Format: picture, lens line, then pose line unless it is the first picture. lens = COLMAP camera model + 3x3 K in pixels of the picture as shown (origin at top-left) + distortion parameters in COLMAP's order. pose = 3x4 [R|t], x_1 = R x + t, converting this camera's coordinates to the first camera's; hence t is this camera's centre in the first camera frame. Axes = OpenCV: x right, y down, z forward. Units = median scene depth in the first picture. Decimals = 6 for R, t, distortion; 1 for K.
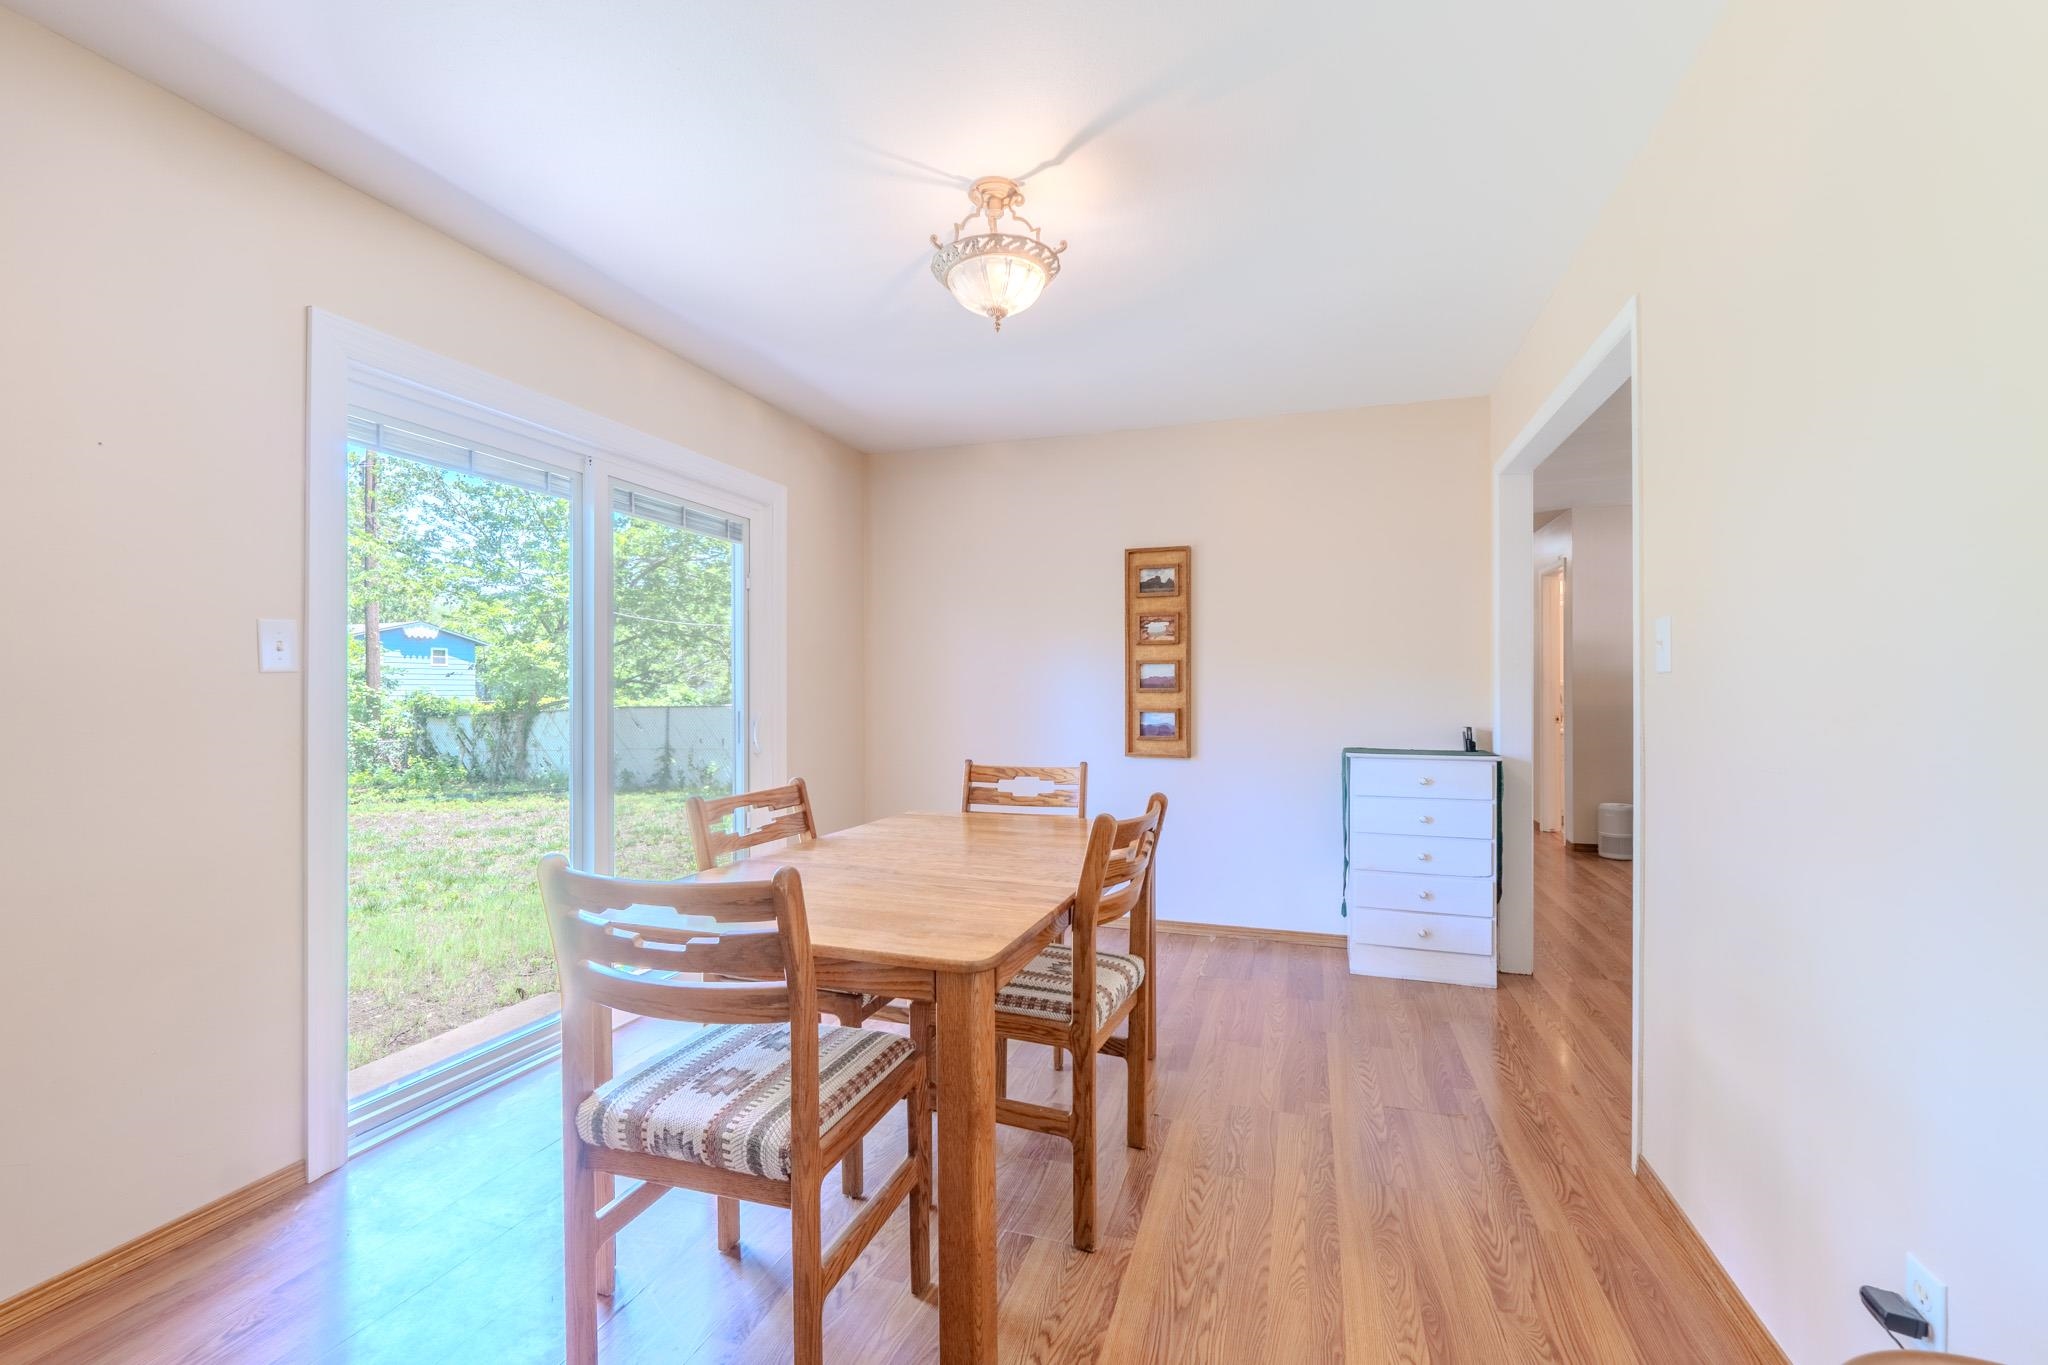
lens RADIAL K [[862.0, 0, 1024.0], [0, 862.0, 682.5], [0, 0, 1]] dist [-0.003773, -0.000082]
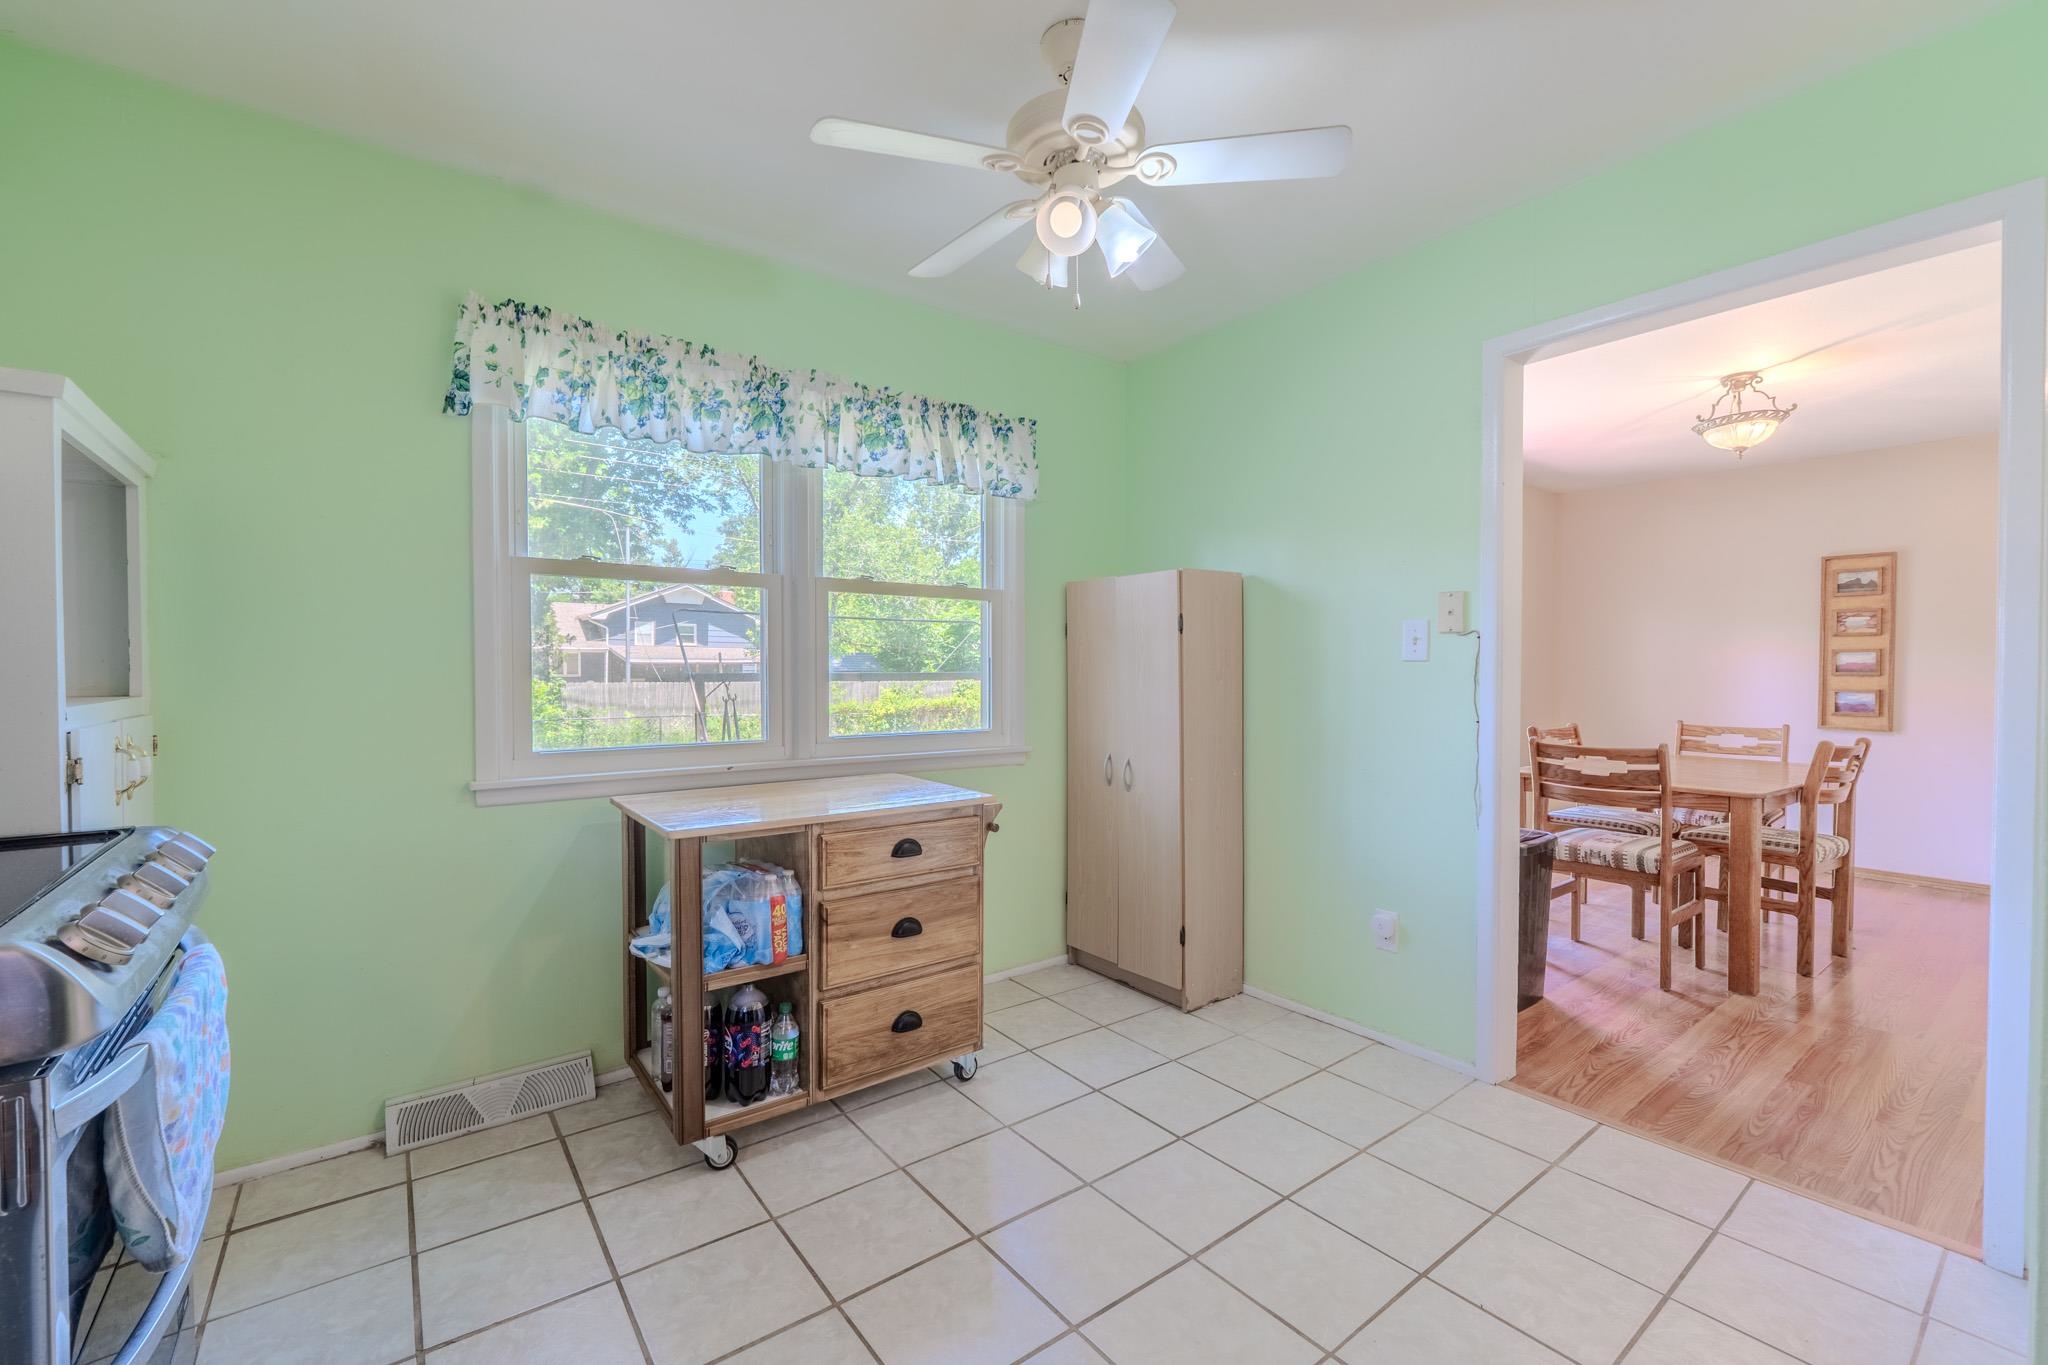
lens RADIAL K [[862.0, 0, 1024.0], [0, 862.0, 682.5], [0, 0, 1]] dist [-0.003773, -0.000082]
pose [[0.823808, 0.015829, -0.566648, -0.122960], [-0.002444, 0.999700, 0.024373, -0.005826], [0.566864, -0.018694, 0.823600, -0.650703]]
